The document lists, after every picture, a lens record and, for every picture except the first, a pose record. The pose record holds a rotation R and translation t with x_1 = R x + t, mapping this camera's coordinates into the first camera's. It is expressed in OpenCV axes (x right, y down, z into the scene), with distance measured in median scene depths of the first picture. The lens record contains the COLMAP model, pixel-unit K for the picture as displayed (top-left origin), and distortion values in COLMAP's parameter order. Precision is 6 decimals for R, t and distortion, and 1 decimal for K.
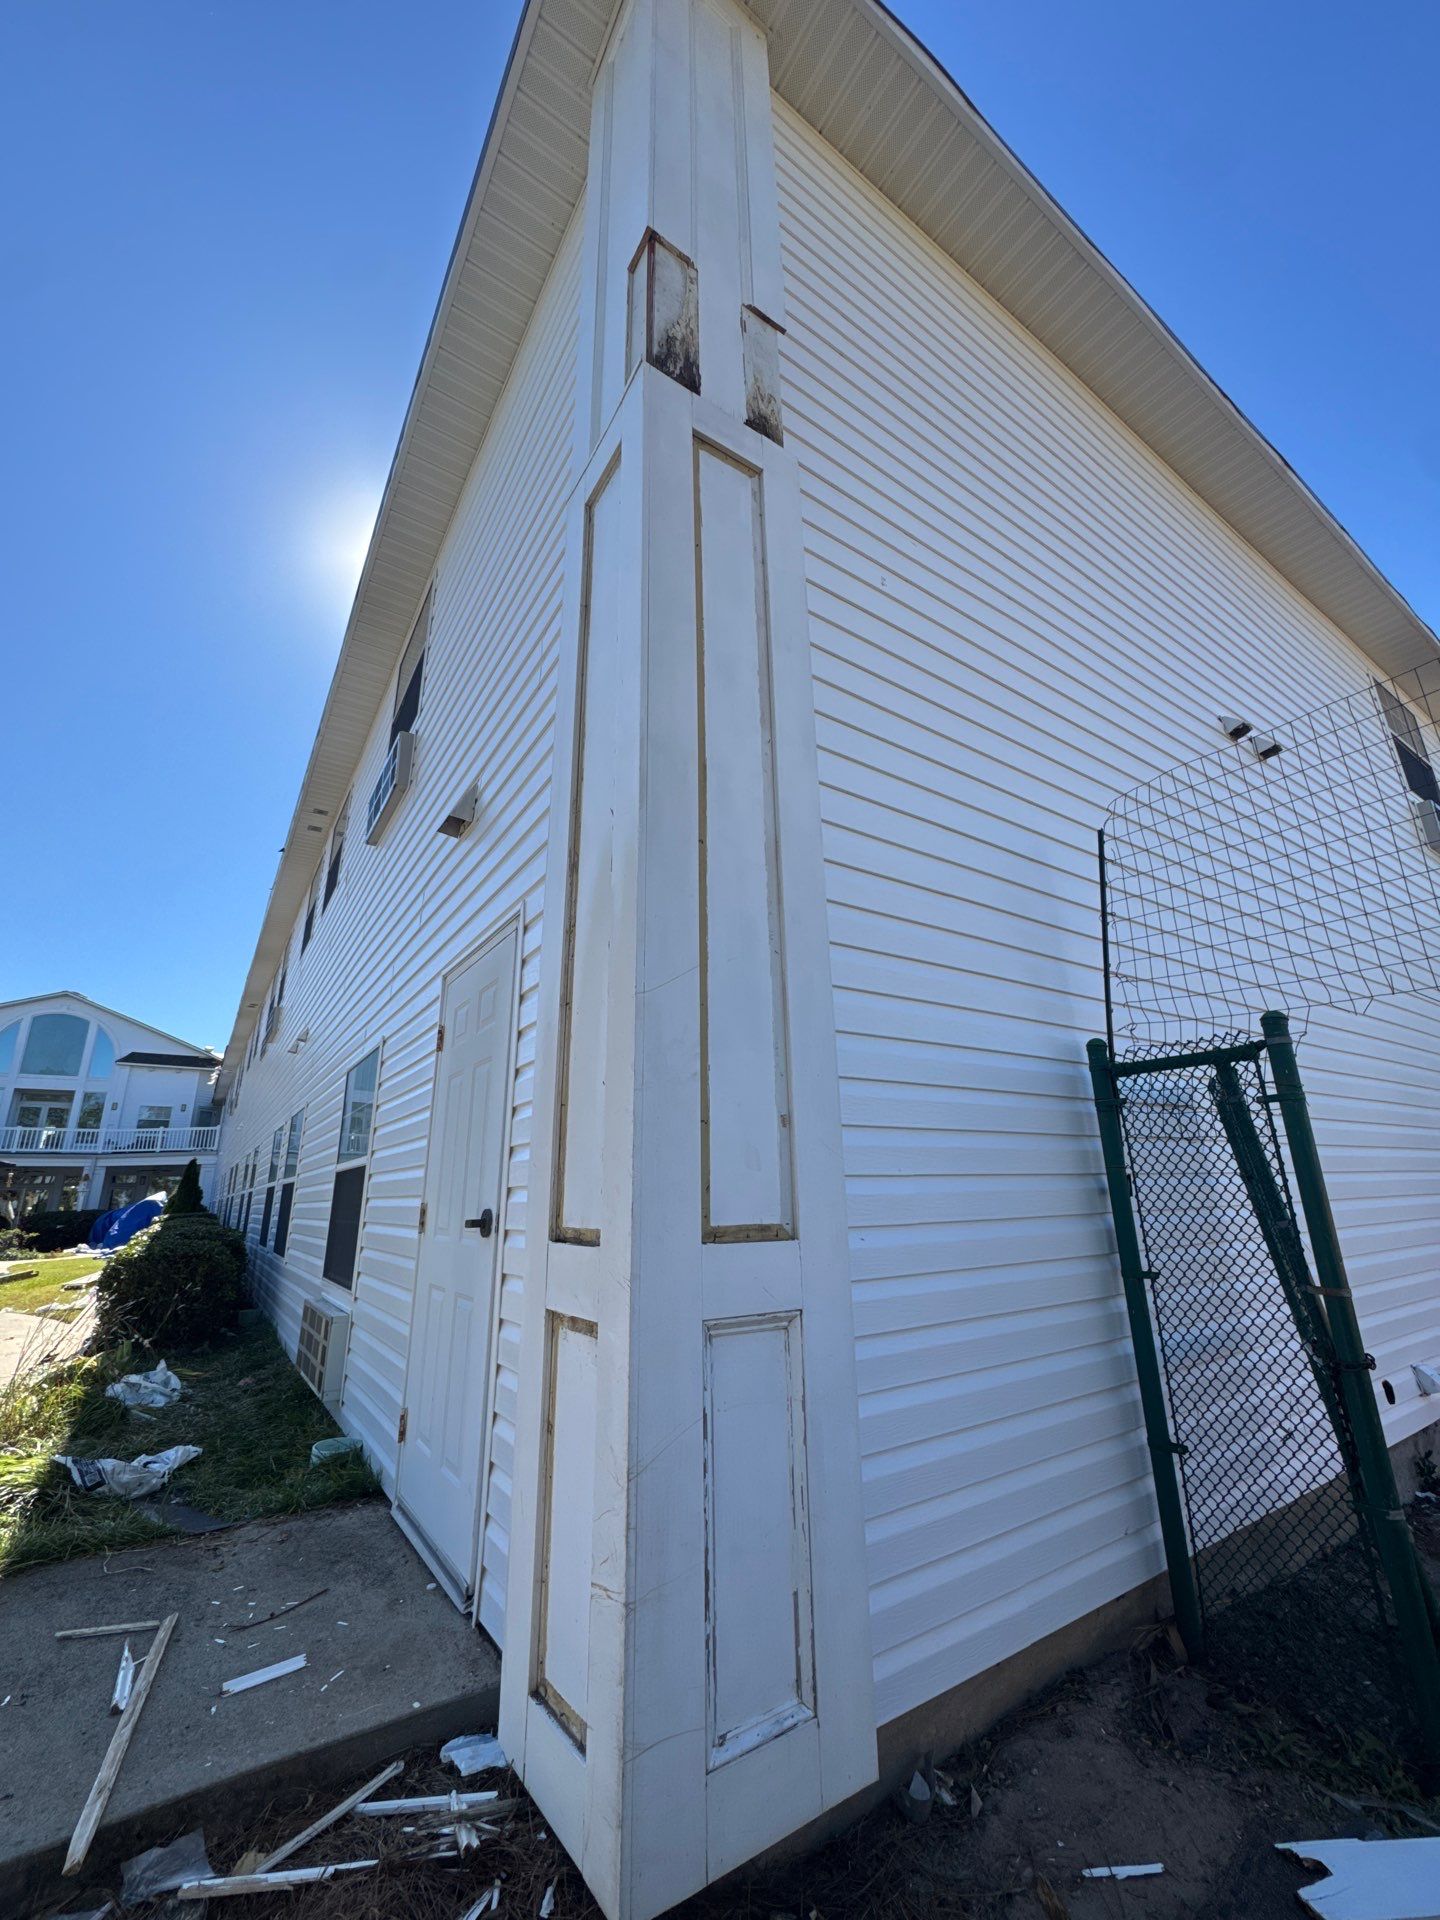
lens RADIAL K [[789.7, 0, 710.4], [0, 789.7, 960.7], [0, 0, 1]] dist [-0.005972, 0.000563]
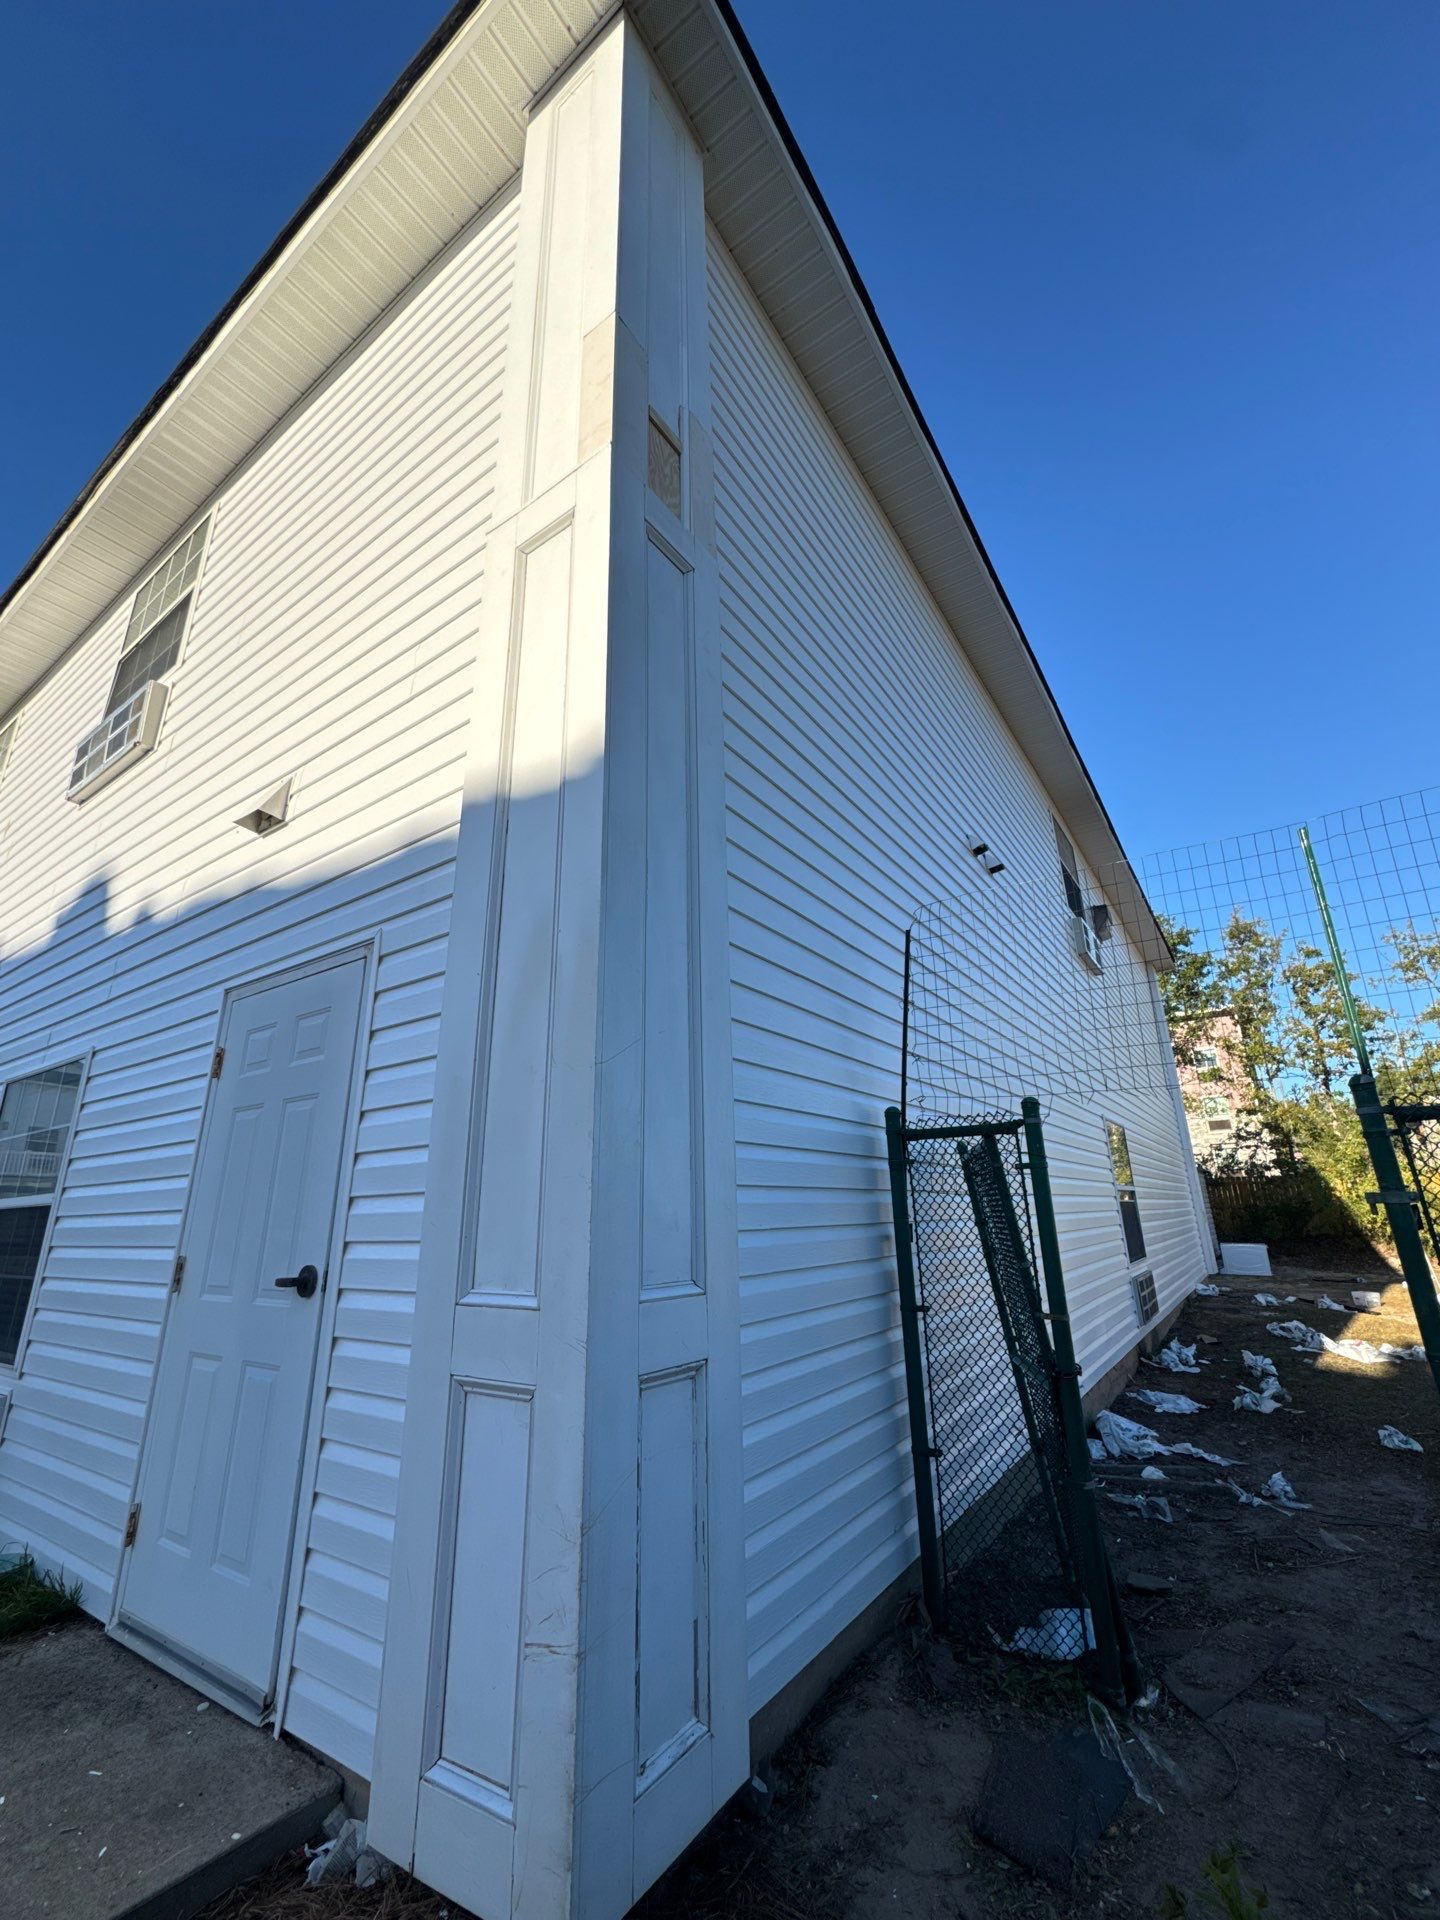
lens RADIAL K [[789.7, 0, 759.9], [0, 789.7, 965.7], [0, 0, 1]] dist [-0.005972, 0.000563]
pose [[0.925072, 0.113754, 0.362355, -0.180865], [-0.101865, 0.993448, -0.051816, -0.036916], [-0.365875, 0.011023, 0.930599, -0.042451]]
